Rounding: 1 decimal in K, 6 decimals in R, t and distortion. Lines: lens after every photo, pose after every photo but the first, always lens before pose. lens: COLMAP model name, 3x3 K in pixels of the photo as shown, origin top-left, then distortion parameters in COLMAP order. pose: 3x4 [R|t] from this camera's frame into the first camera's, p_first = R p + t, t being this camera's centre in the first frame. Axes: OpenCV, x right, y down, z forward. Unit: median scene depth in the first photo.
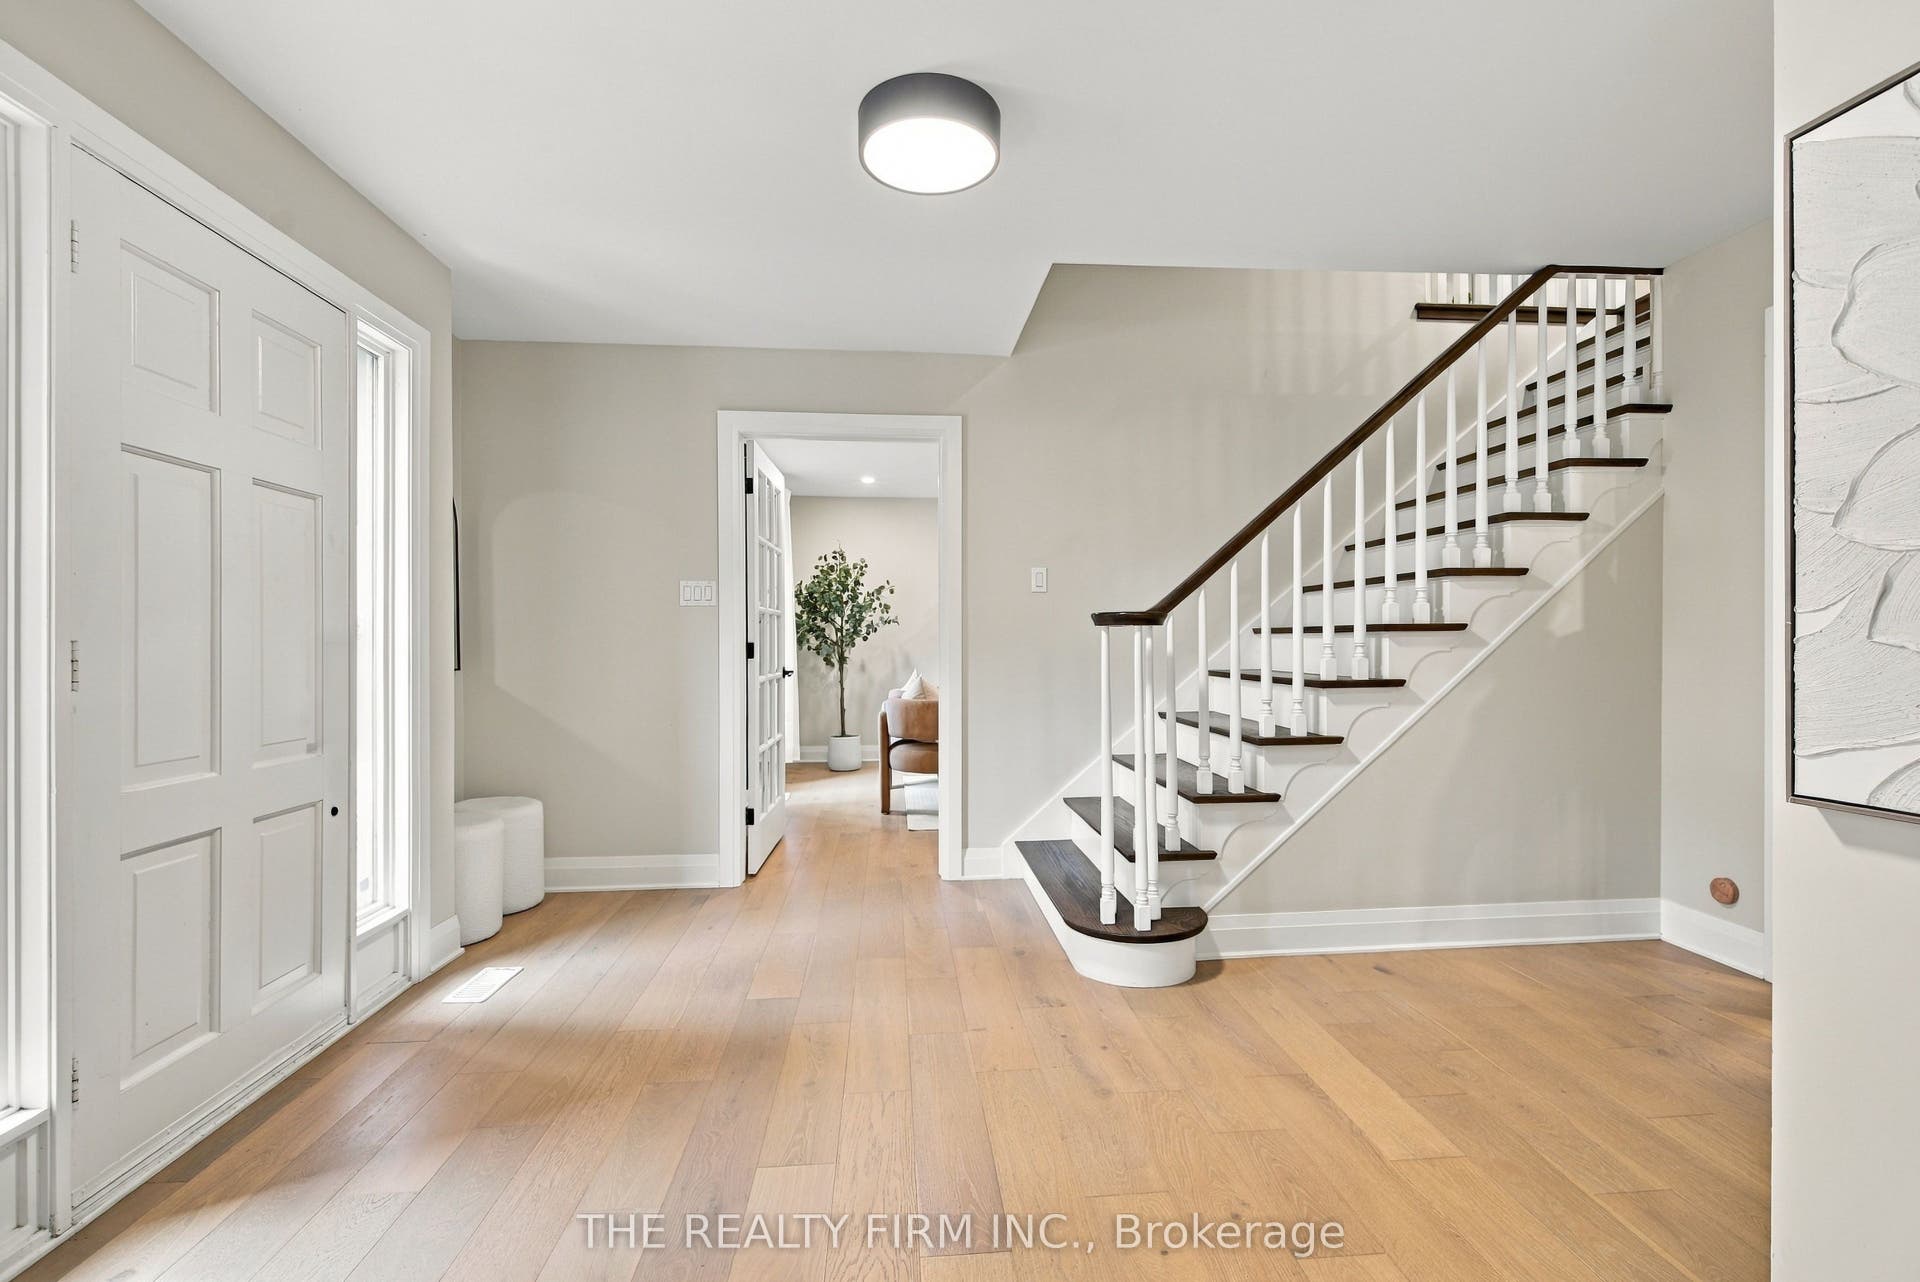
lens RADIAL K [[891.0, 0, 954.6], [0, 891.0, 636.9], [0, 0, 1]] dist [0.001653, 0.000871]
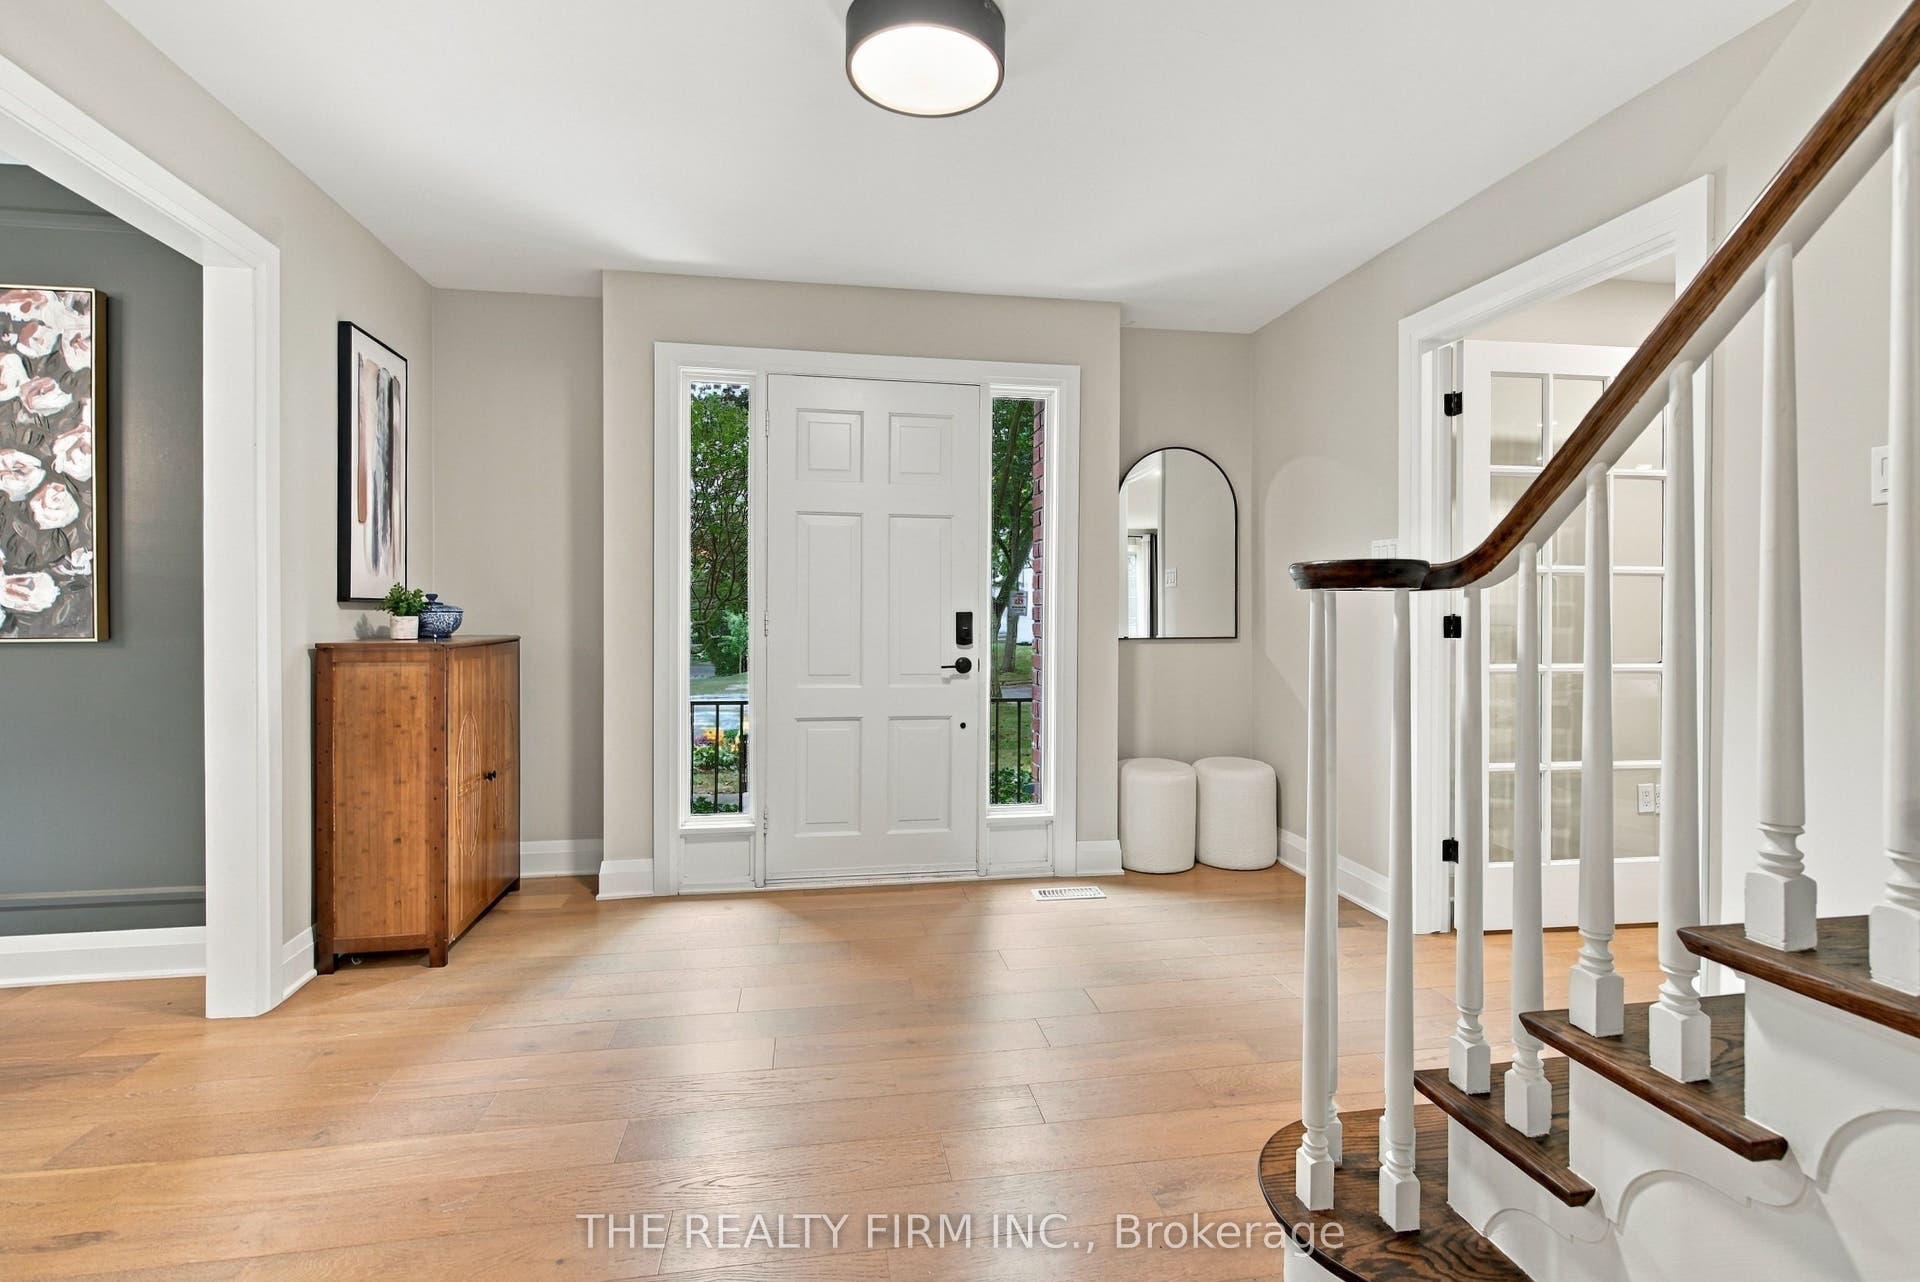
lens RADIAL K [[891.0, 0, 954.6], [0, 891.0, 636.9], [0, 0, 1]] dist [0.001653, 0.000871]
pose [[0.092926, 0.036086, -0.995019, 0.654731], [-0.005131, 0.999347, 0.035764, -0.002750], [0.995660, 0.001782, 0.093051, 0.735173]]
